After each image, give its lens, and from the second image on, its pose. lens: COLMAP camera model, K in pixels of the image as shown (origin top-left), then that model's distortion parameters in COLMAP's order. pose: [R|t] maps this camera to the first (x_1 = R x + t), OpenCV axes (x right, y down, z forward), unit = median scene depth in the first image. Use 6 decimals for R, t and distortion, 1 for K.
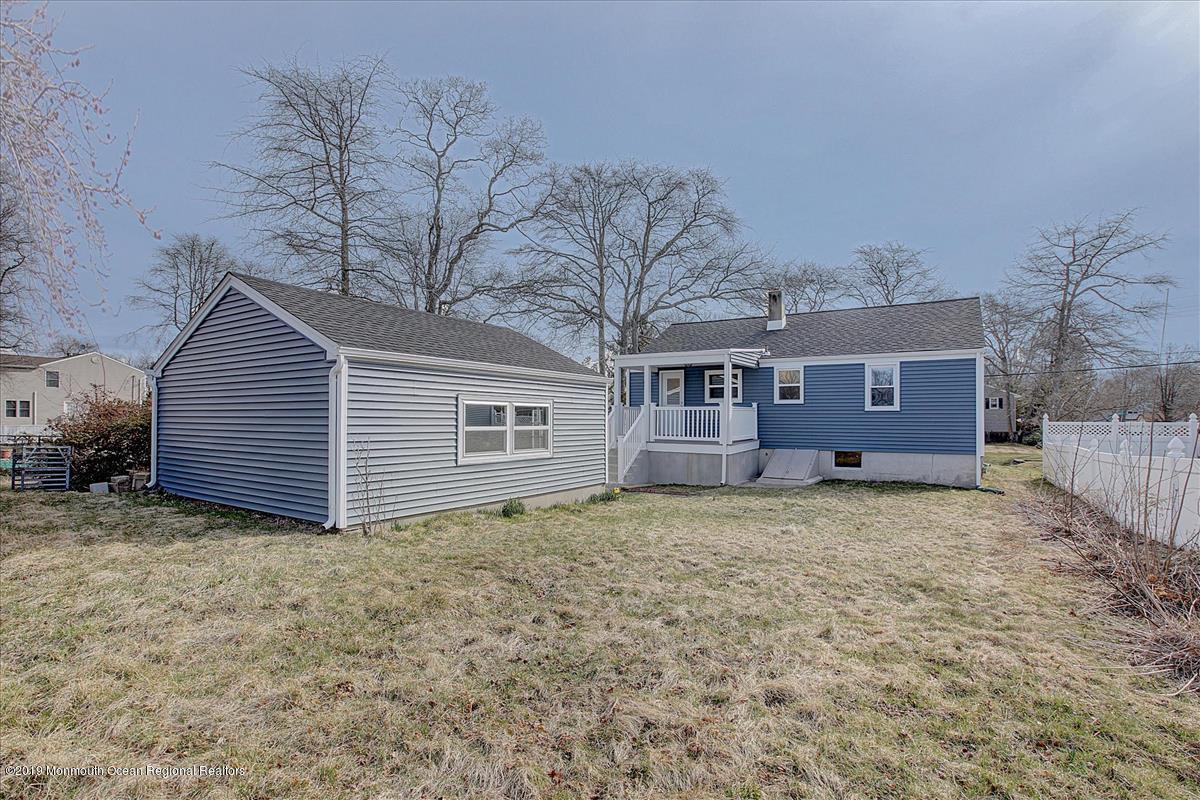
lens RADIAL K [[545.7, 0, 590.3], [0, 545.7, 418.9], [0, 0, 1]] dist [-0.012902, 0.000409]
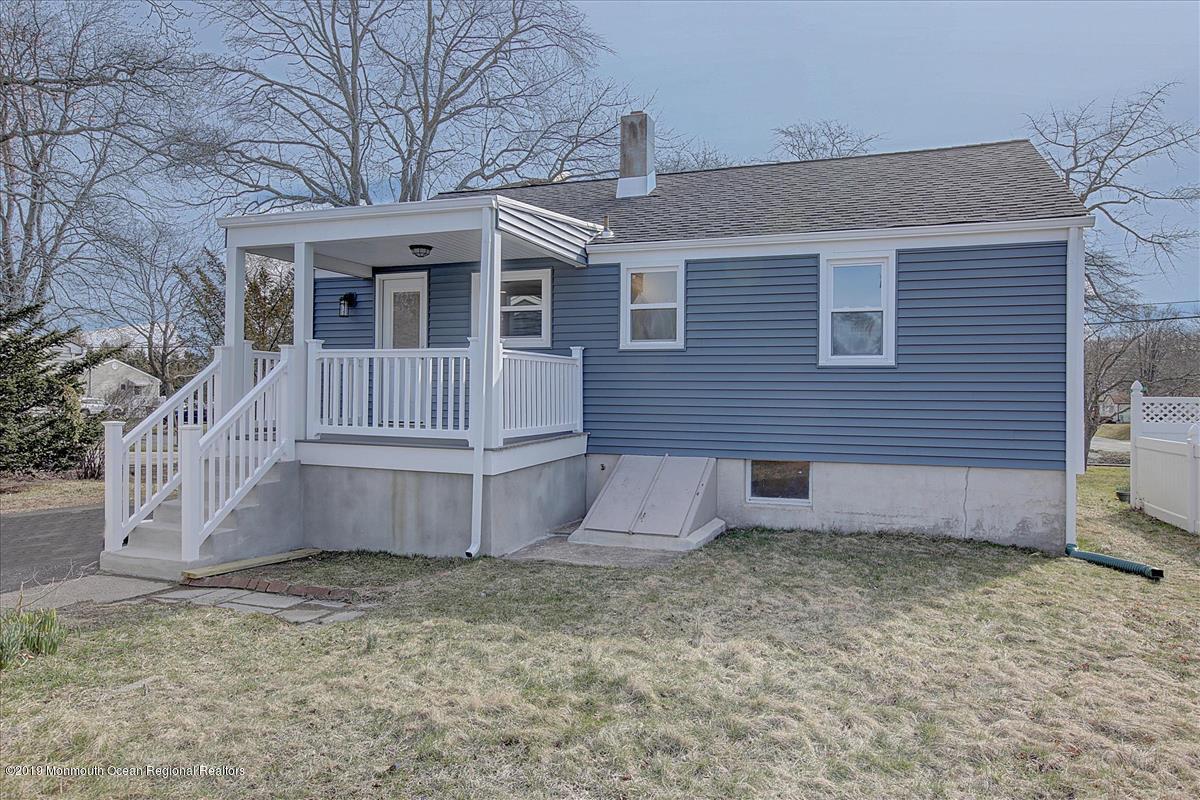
lens RADIAL K [[824.3, 0, 599.4], [0, 824.3, 397.3], [0, 0, 1]] dist [0.002614, 0.003332]
pose [[0.969629, 0.006651, 0.244491, 0.166897], [-0.007196, 0.999973, 0.001337, 0.009231], [-0.244476, -0.003056, 0.969651, 0.383283]]
